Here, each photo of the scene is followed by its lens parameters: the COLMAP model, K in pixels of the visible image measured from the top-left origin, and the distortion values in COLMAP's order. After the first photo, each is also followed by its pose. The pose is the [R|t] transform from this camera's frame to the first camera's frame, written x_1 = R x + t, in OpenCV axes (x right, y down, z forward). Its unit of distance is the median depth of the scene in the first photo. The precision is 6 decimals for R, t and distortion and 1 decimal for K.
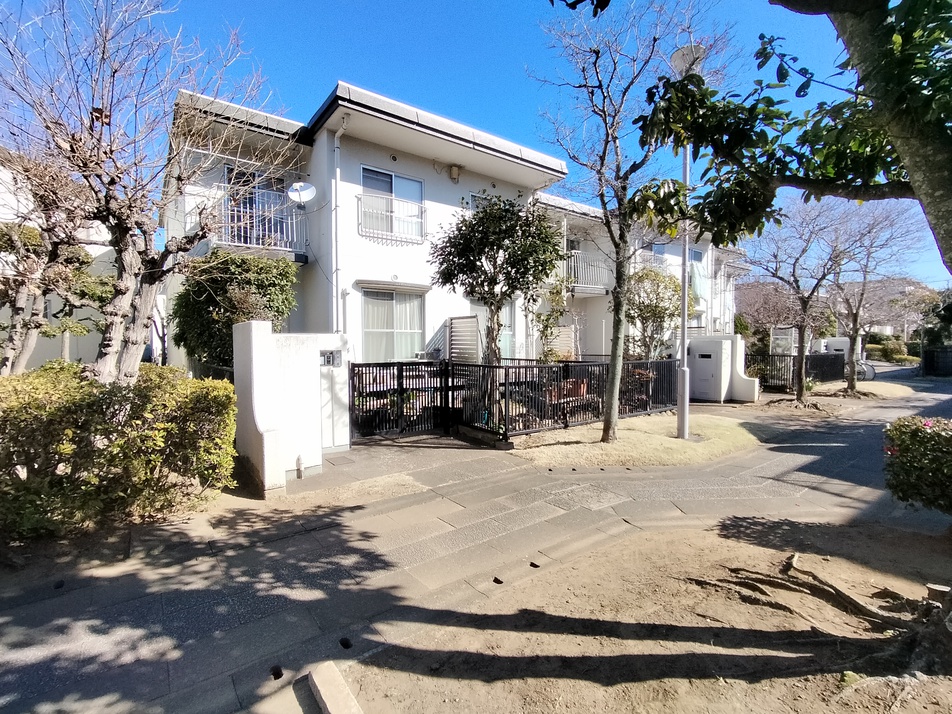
lens RADIAL K [[448.7, 0, 476.0], [0, 448.7, 357.0], [0, 0, 1]] dist [-0.000290, -0.000020]
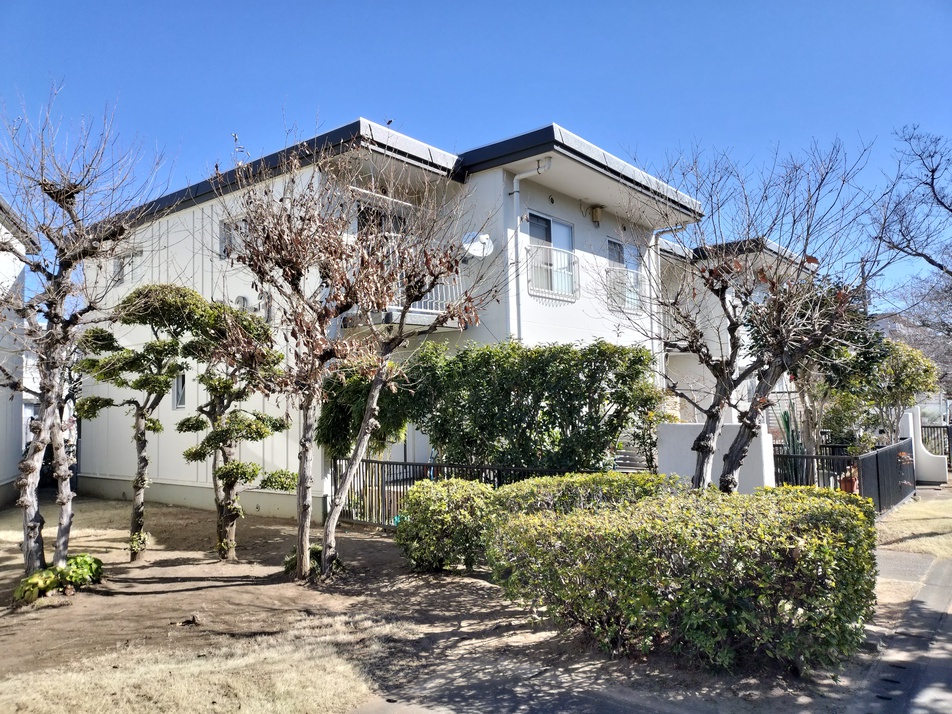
lens RADIAL K [[696.3, 0, 476.0], [0, 696.3, 357.0], [0, 0, 1]] dist [0.005511, 0.003500]
pose [[0.974519, -0.014108, 0.223860, -0.694834], [0.037726, 0.994112, -0.101580, -0.045676], [-0.221109, 0.107436, 0.969313, -0.180100]]
